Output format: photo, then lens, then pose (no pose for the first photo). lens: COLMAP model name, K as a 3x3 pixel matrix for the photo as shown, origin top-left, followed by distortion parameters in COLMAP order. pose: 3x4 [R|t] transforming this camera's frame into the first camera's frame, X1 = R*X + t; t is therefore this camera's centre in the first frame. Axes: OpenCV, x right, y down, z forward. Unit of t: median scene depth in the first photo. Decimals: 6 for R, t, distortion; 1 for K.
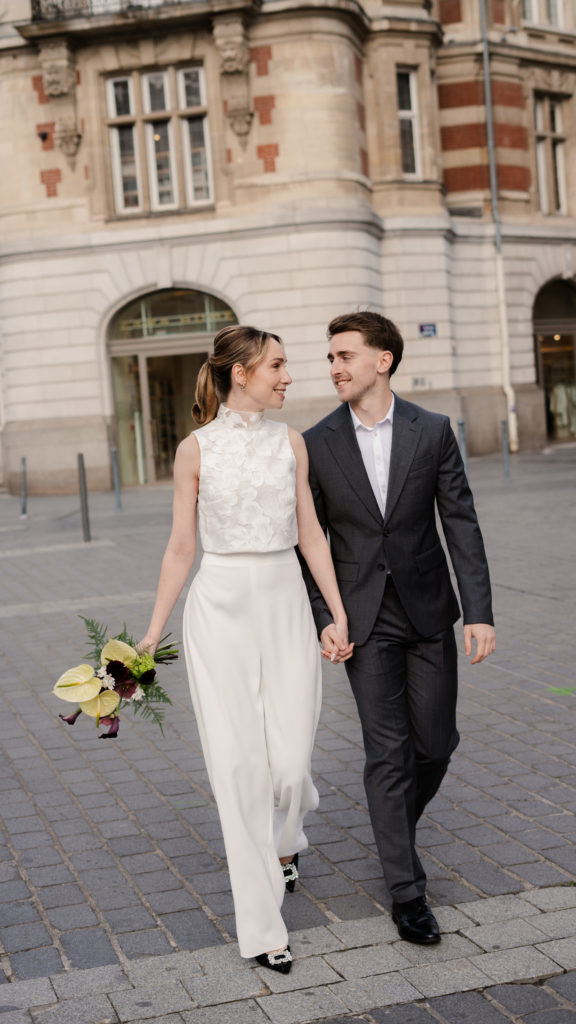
lens RADIAL K [[1490.5, 0, 288.0], [0, 1490.5, 512.0], [0, 0, 1]] dist [-0.019679, 0.009697]
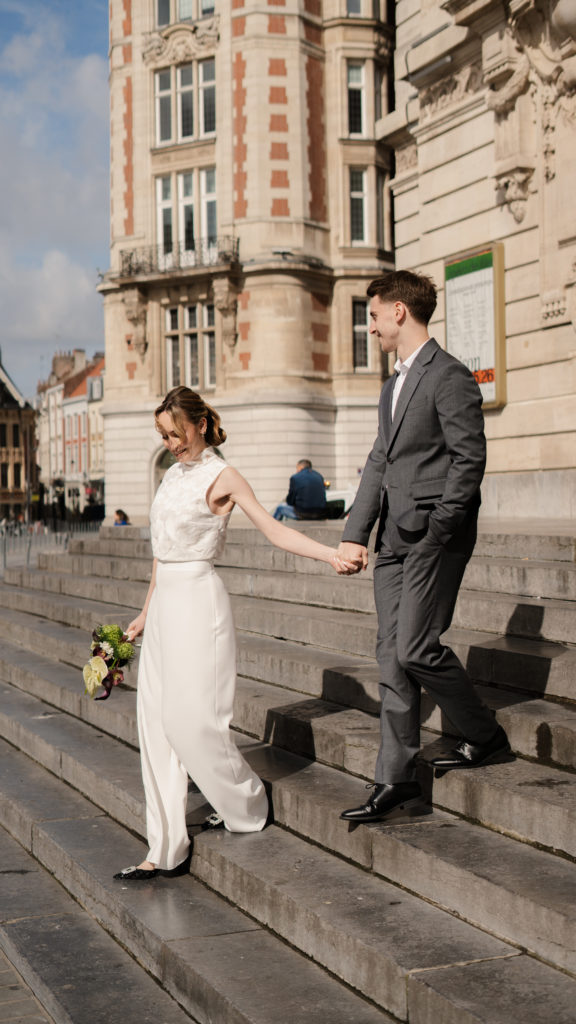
lens RADIAL K [[1490.5, 0, 288.0], [0, 1490.5, 512.0], [0, 0, 1]] dist [-0.019679, 0.009697]
pose [[0.933715, 0.060578, -0.352854, 0.585312], [-0.079569, 0.996044, -0.039555, -0.018326], [0.349062, 0.065009, 0.934842, -0.445633]]
